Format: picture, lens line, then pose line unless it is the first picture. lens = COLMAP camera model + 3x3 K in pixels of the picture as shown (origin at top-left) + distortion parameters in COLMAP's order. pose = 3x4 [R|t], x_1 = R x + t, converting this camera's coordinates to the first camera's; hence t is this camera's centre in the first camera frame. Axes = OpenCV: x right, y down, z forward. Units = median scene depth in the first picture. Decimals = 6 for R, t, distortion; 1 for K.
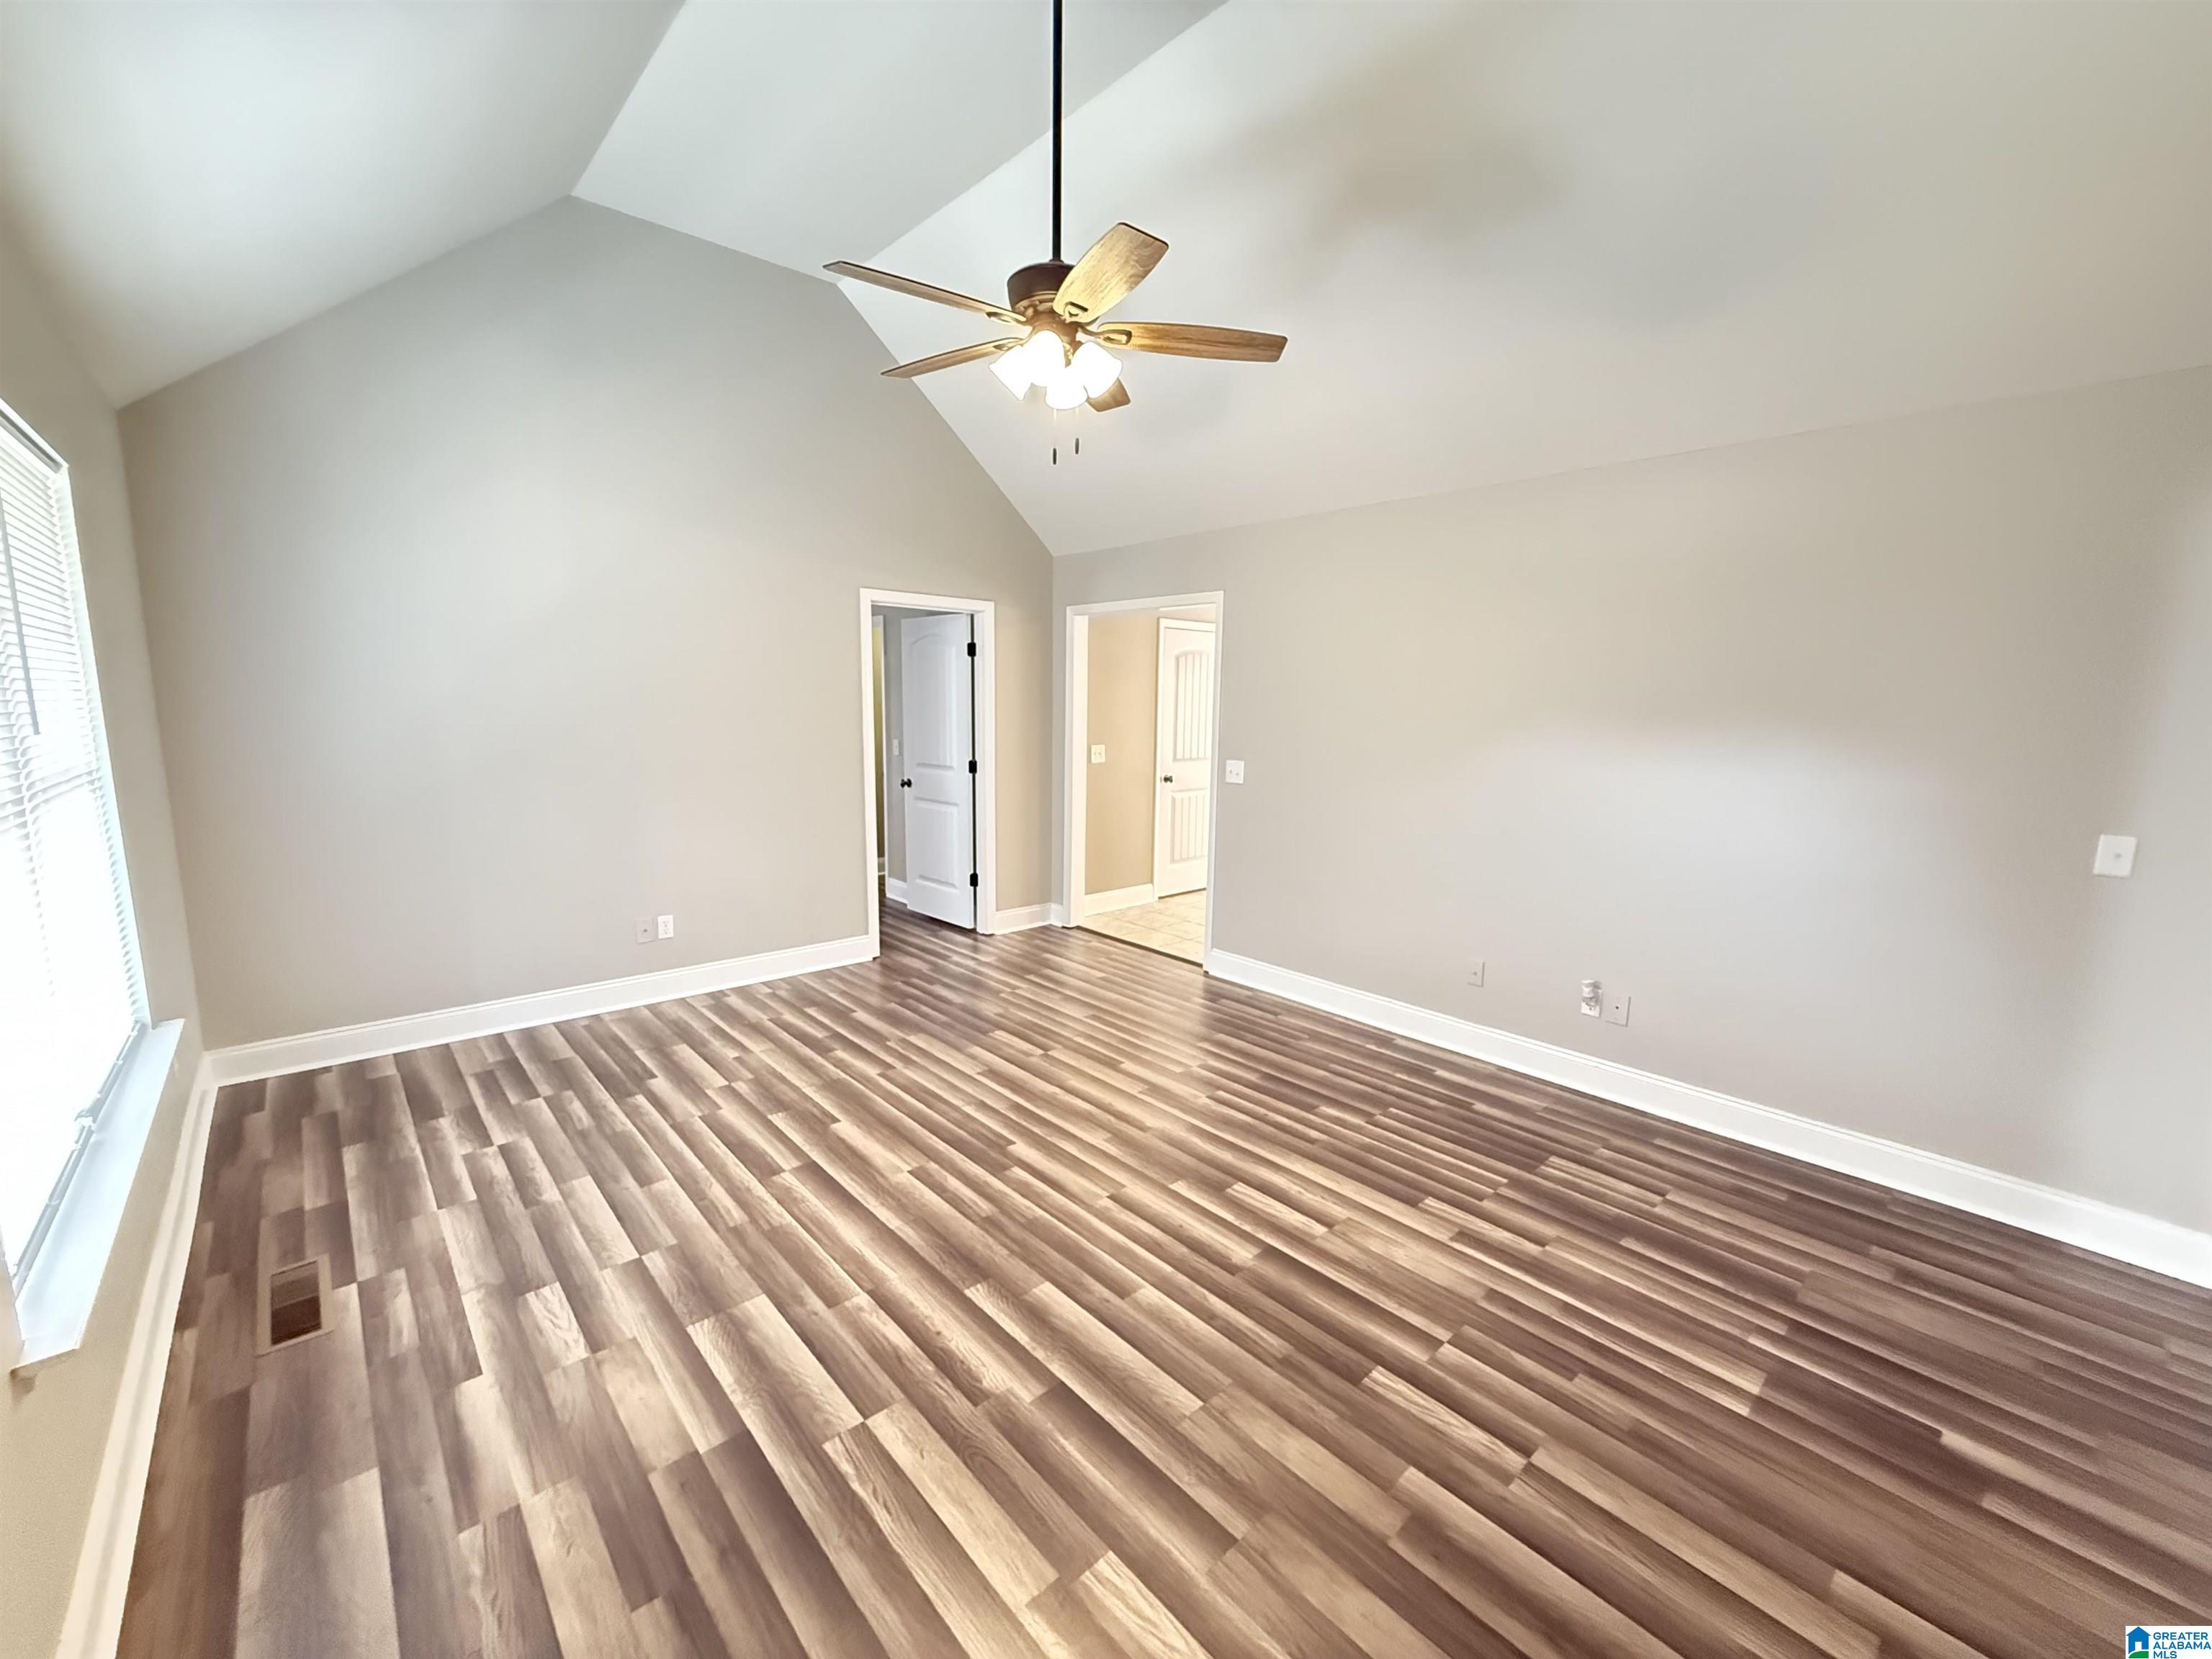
lens RADIAL K [[888.8, 0, 1108.1], [0, 888.8, 826.9], [0, 0, 1]] dist [-0.000418, -0.000089]
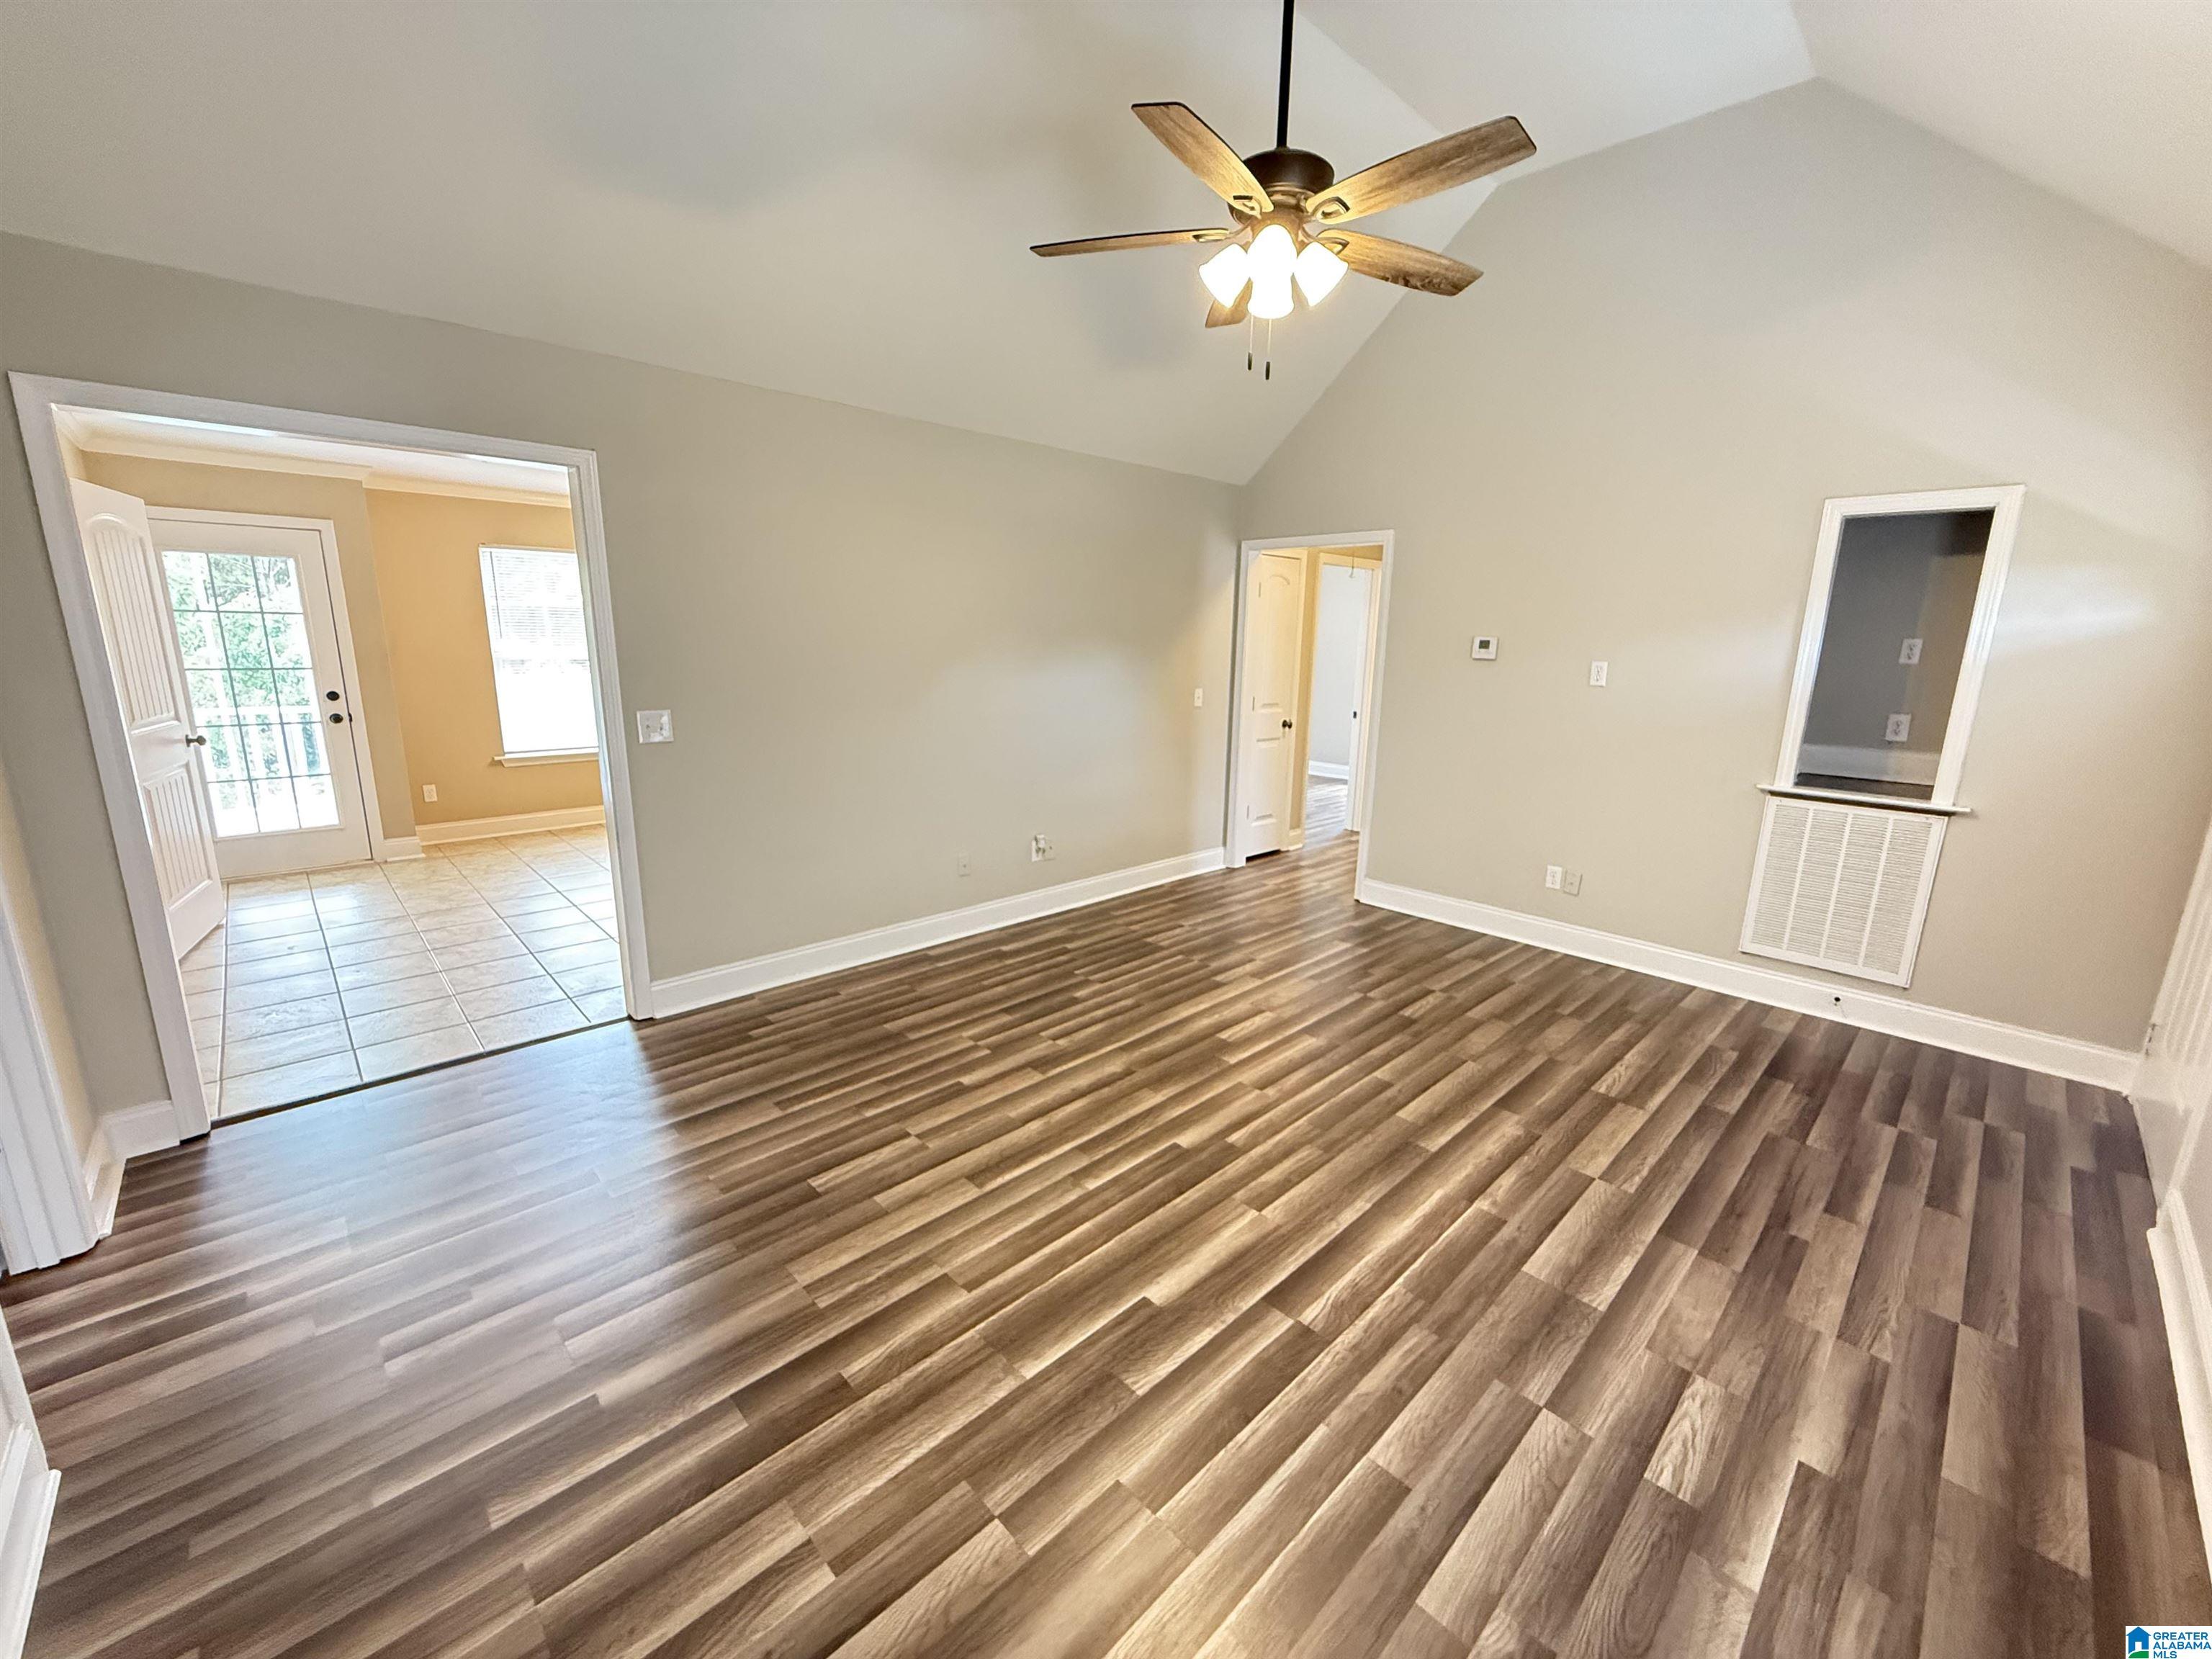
lens RADIAL K [[888.0, 0, 1111.6], [0, 888.0, 826.3], [0, 0, 1]] dist [-0.002640, 0.000204]
pose [[-0.031500, -0.229745, 0.972741, -1.040670], [0.124889, 0.964692, 0.231889, -0.188753], [-0.991671, 0.128789, -0.001695, 1.198582]]
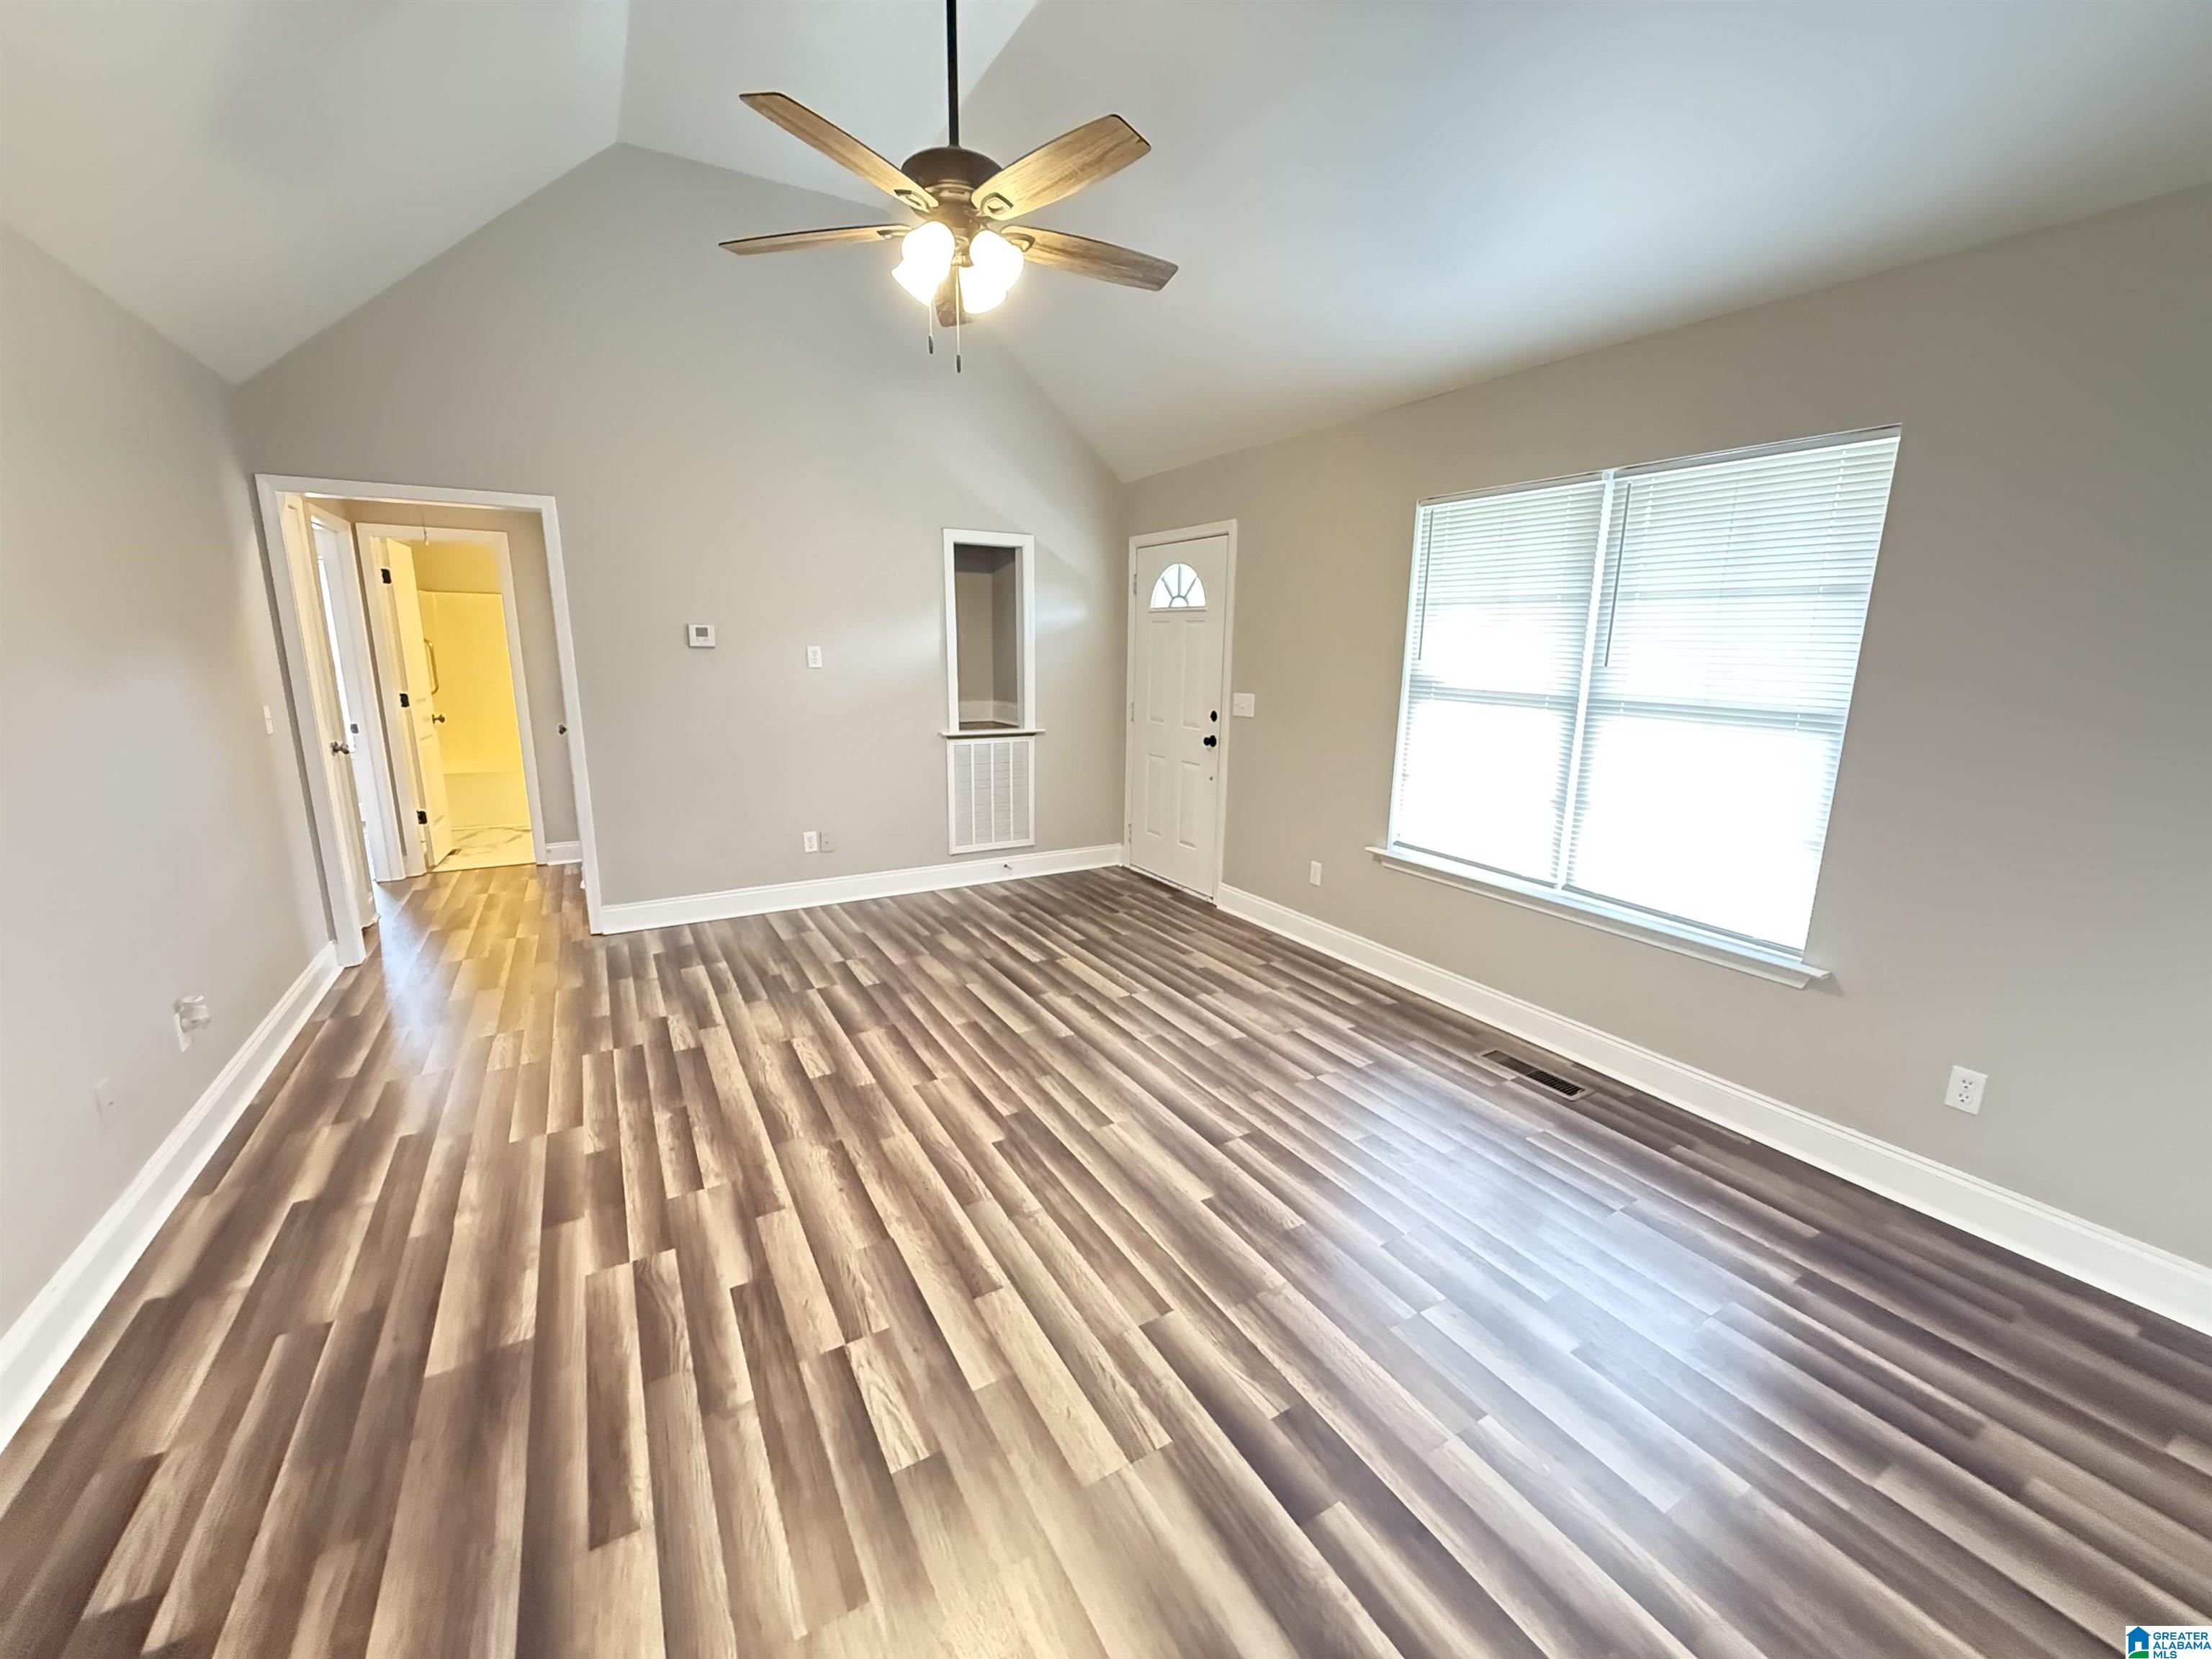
lens RADIAL K [[884.2, 0, 1106.9], [0, 884.2, 827.7], [0, 0, 1]] dist [0.000334, 0.000280]
pose [[-0.977239, -0.072721, 0.199288, -0.425081], [0.000756, 0.938210, 0.346065, -0.273531], [-0.212140, 0.338339, -0.916801, 1.950952]]
